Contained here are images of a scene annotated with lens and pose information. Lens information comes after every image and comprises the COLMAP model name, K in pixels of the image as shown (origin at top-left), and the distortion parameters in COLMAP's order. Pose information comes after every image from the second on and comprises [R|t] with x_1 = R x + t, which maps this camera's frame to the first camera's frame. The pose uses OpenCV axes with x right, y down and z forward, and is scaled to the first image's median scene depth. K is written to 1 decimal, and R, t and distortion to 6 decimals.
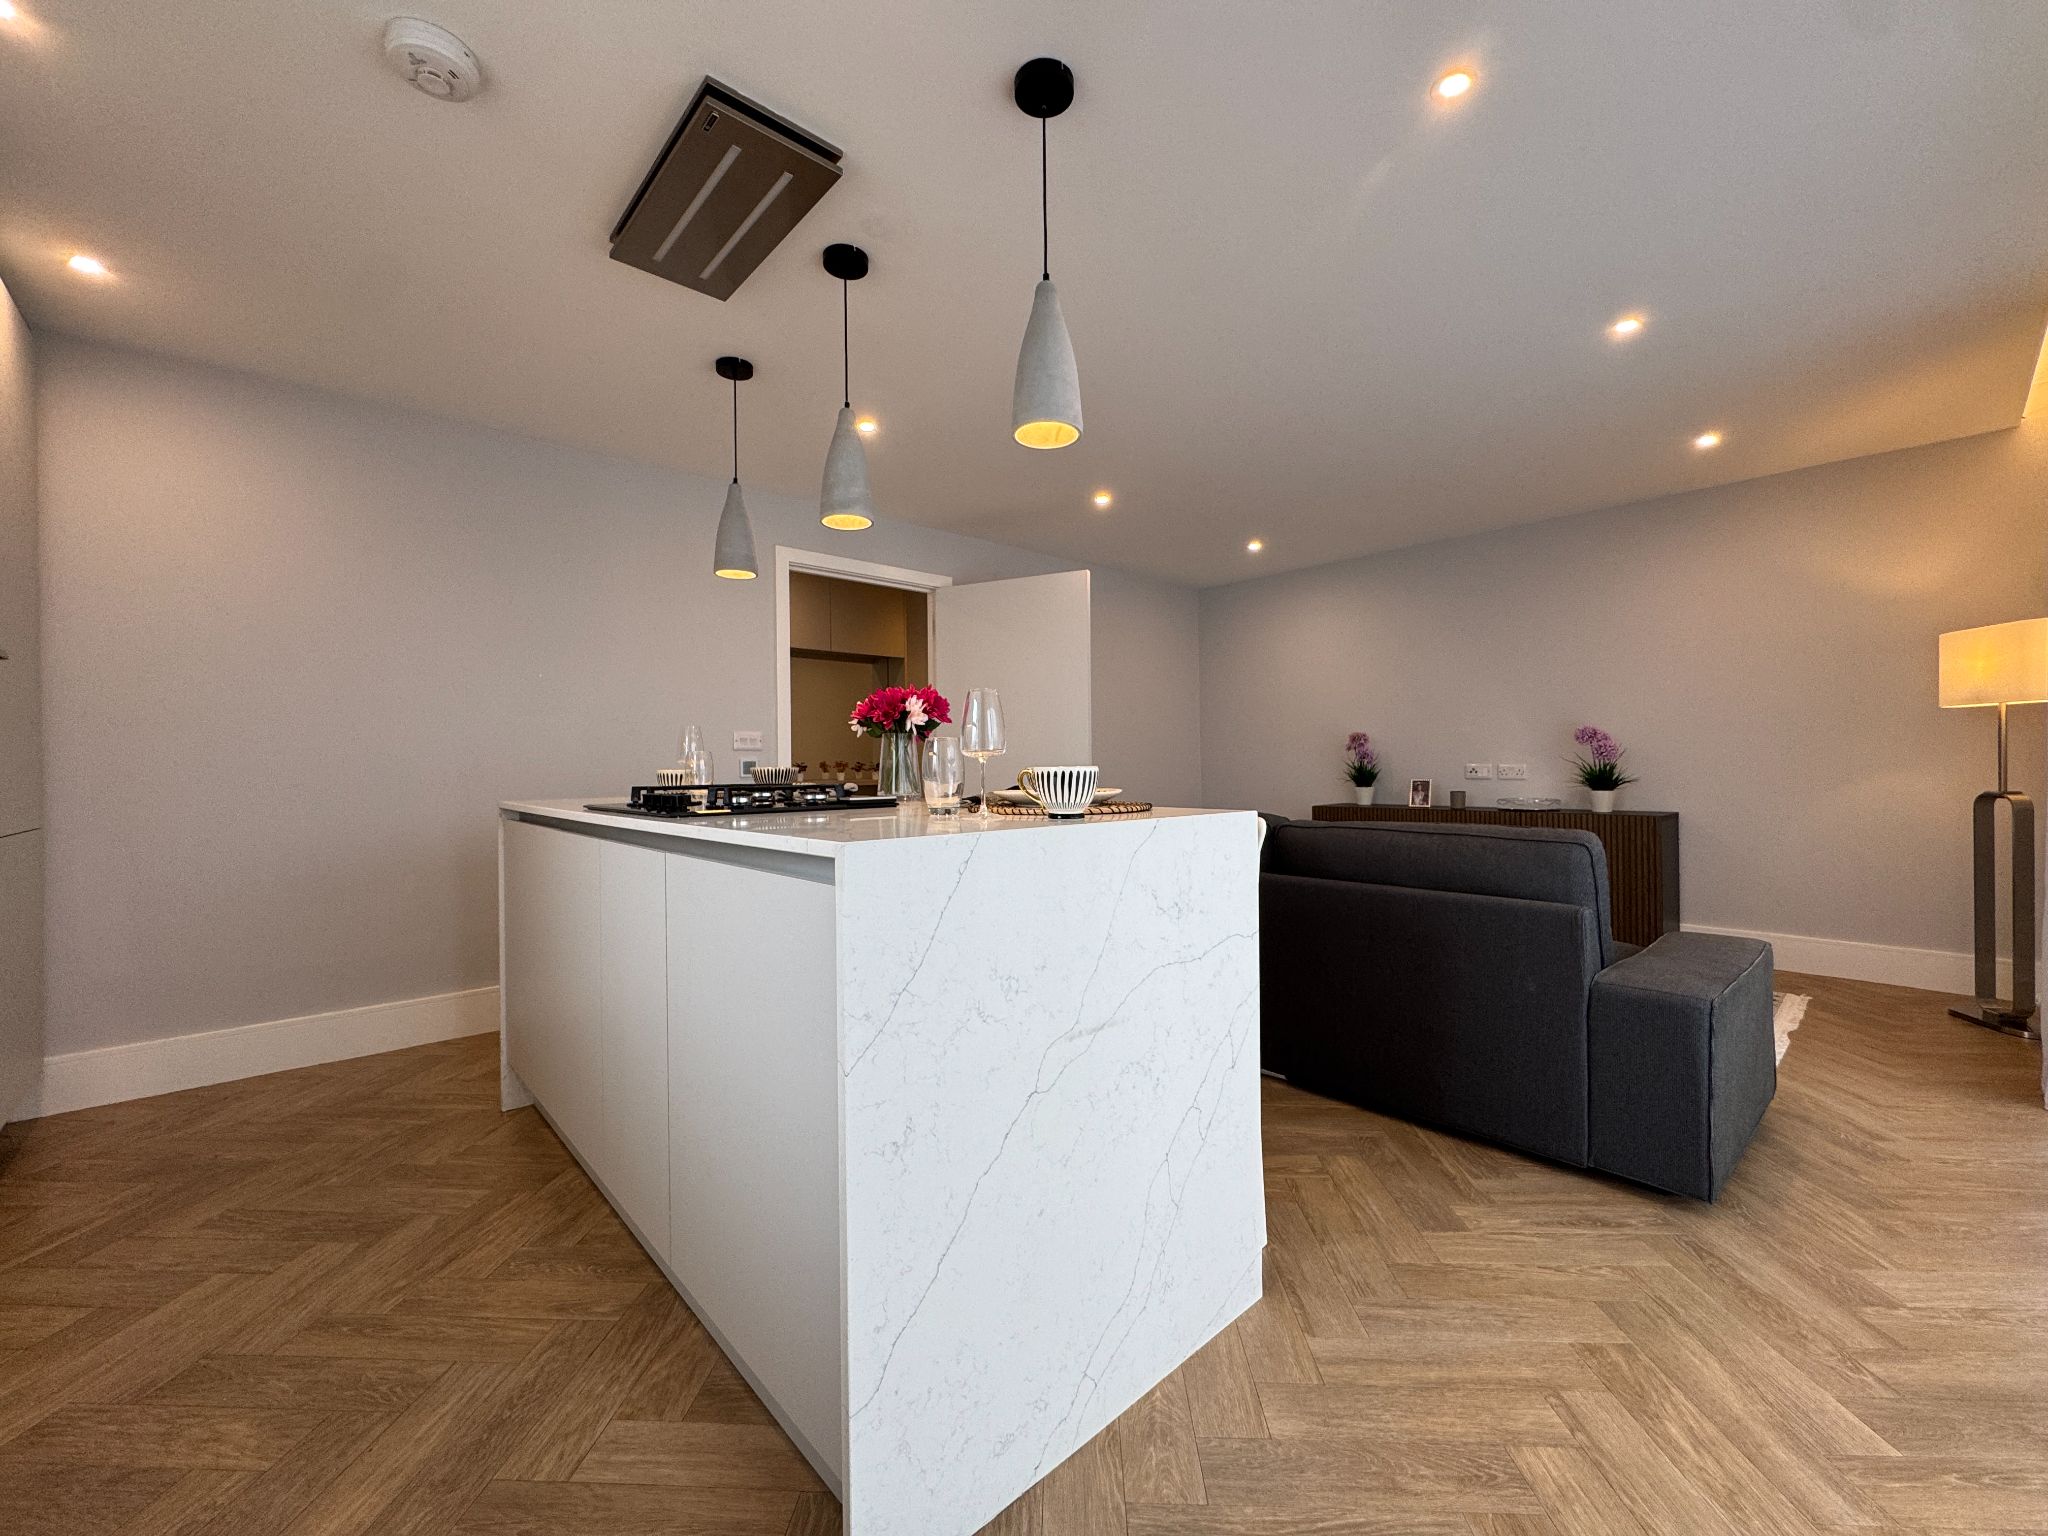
lens RADIAL K [[819.2, 0, 1021.8], [0, 819.2, 765.1], [0, 0, 1]] dist [-0.005456, 0.001175]
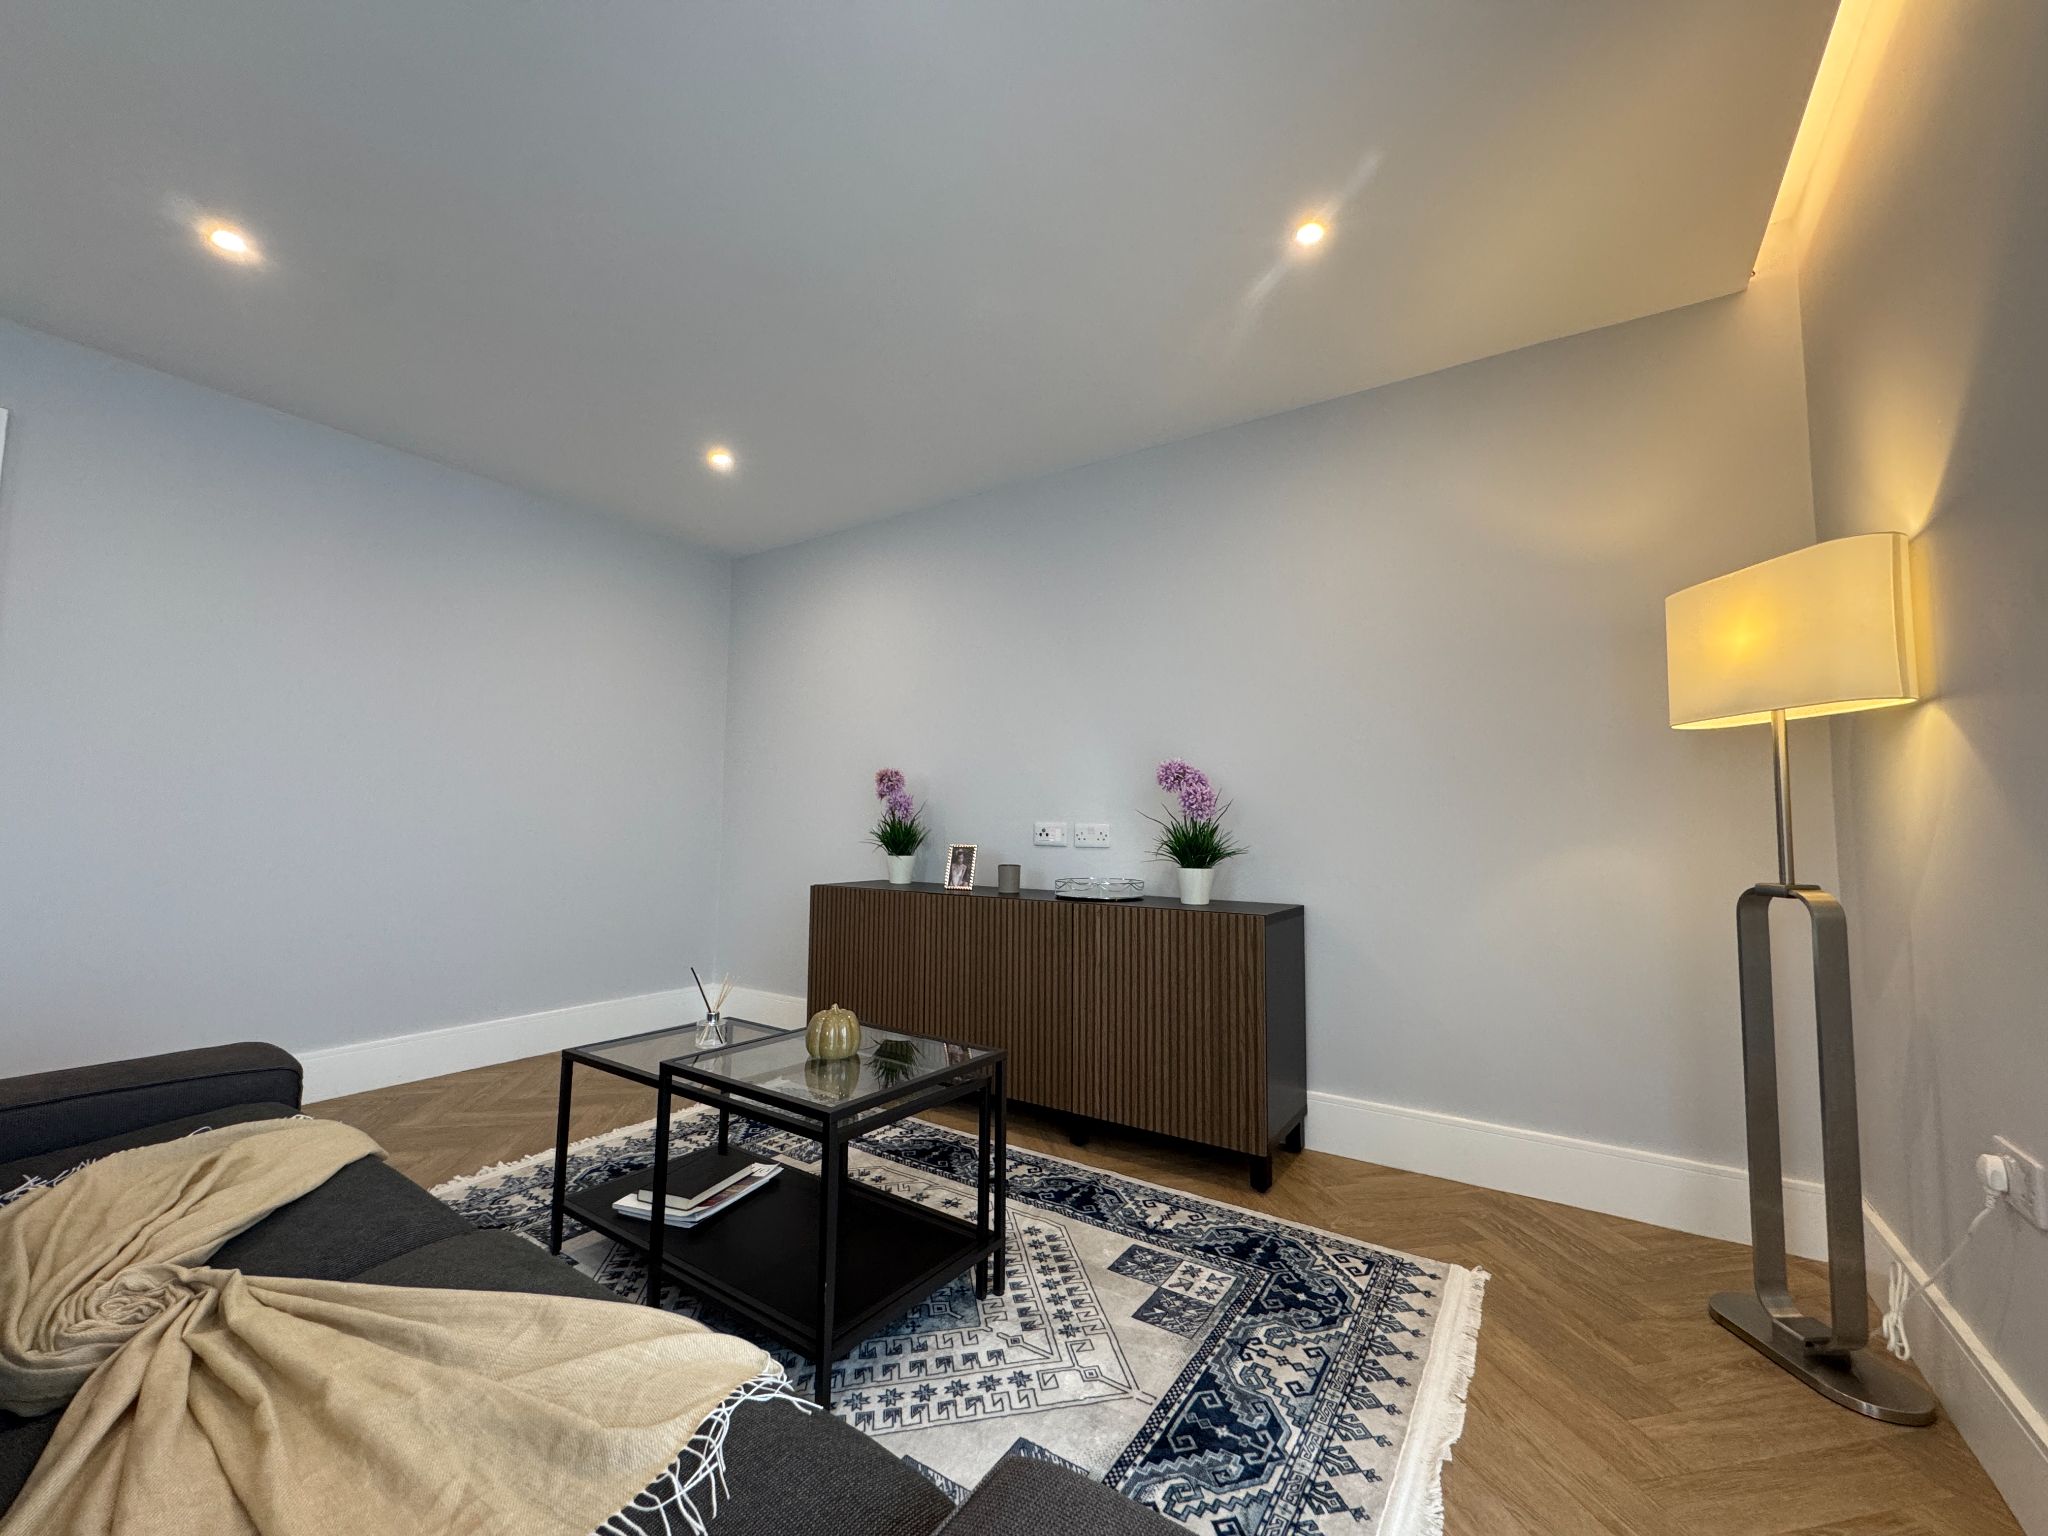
lens RADIAL K [[819.2, 0, 1026.8], [0, 819.2, 763.1], [0, 0, 1]] dist [-0.005456, 0.001175]
pose [[0.967147, 0.045495, 0.250115, 0.831047], [-0.025233, 0.996177, -0.083629, 0.015151], [-0.252964, 0.074570, 0.964598, 0.848449]]
